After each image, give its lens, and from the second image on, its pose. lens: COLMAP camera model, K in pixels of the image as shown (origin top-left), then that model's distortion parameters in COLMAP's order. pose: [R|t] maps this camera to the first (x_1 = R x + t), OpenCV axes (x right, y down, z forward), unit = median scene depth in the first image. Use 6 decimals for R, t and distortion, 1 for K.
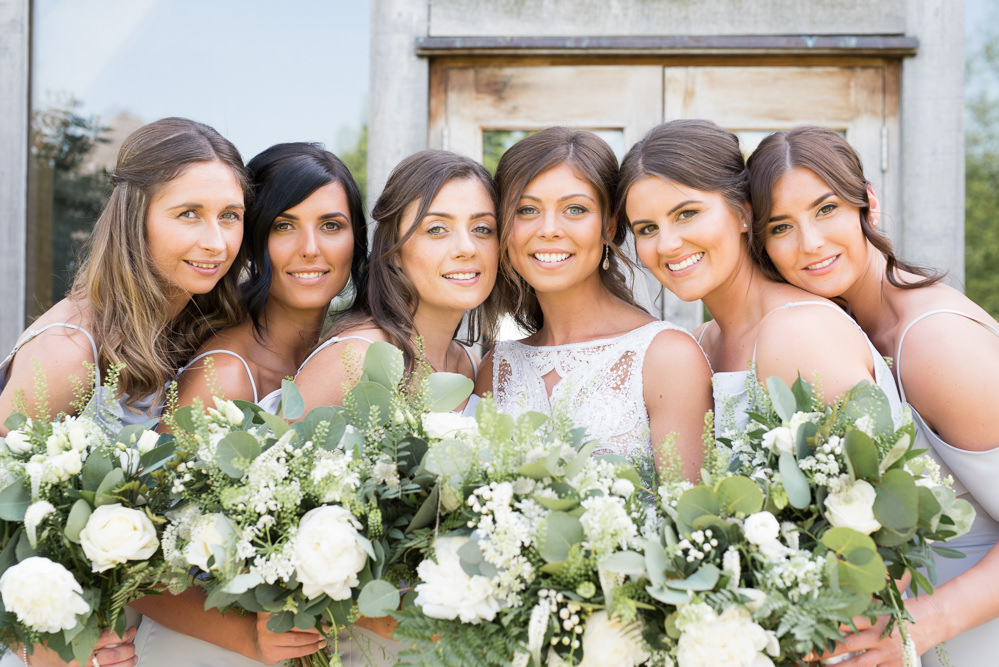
lens RADIAL K [[1435.3, 0, 500.7], [0, 1435.3, 331.6], [0, 0, 1]] dist [0.014819, 0.000000]
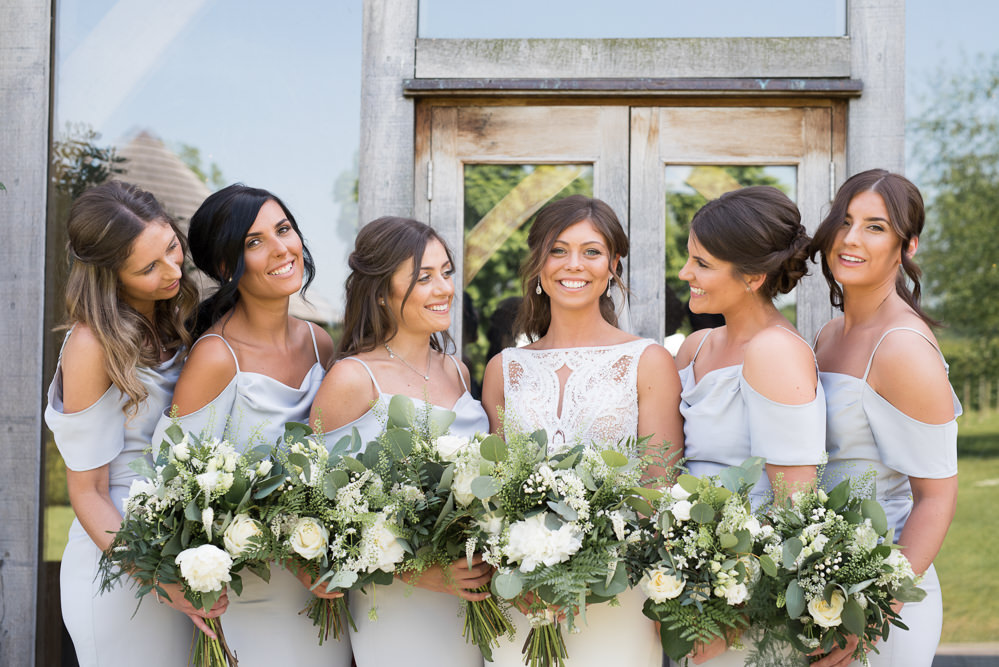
lens RADIAL K [[1435.3, 0, 502.8], [0, 1435.3, 328.7], [0, 0, 1]] dist [0.014819, 0.000000]
pose [[0.999942, 0.003212, -0.010264, 0.028680], [-0.003419, 0.999789, -0.020257, 0.006749], [0.010196, 0.020291, 0.999742, -0.087944]]
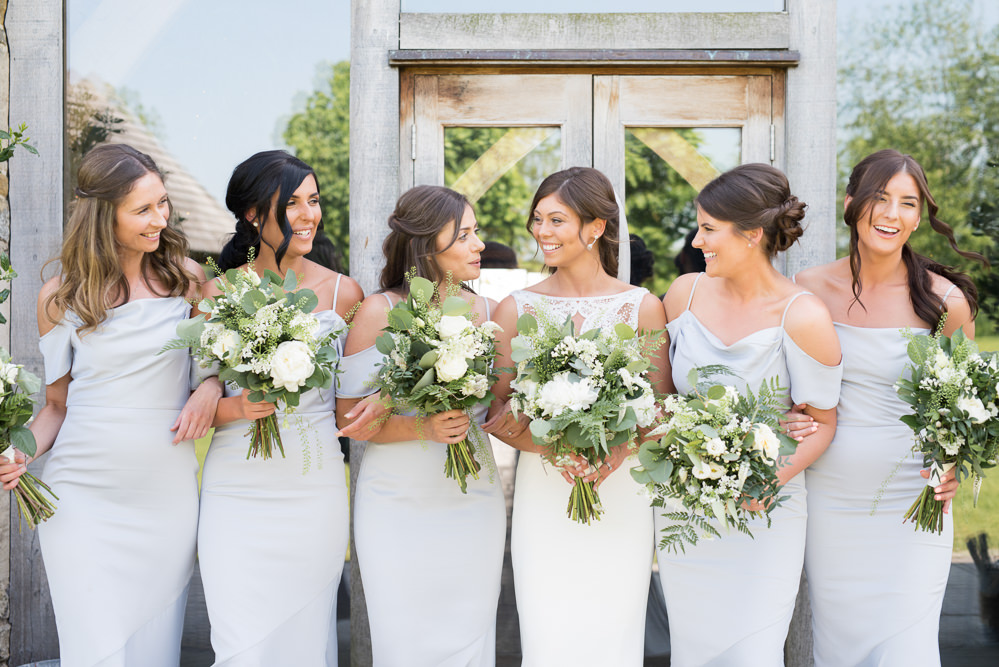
lens RADIAL K [[1435.3, 0, 479.7], [0, 1435.3, 331.9], [0, 0, 1]] dist [0.014819, 0.000000]
pose [[0.999315, -0.006103, 0.036499, -0.028189], [0.005272, 0.999726, 0.022808, 0.005158], [-0.036628, -0.022600, 0.999073, -0.217520]]
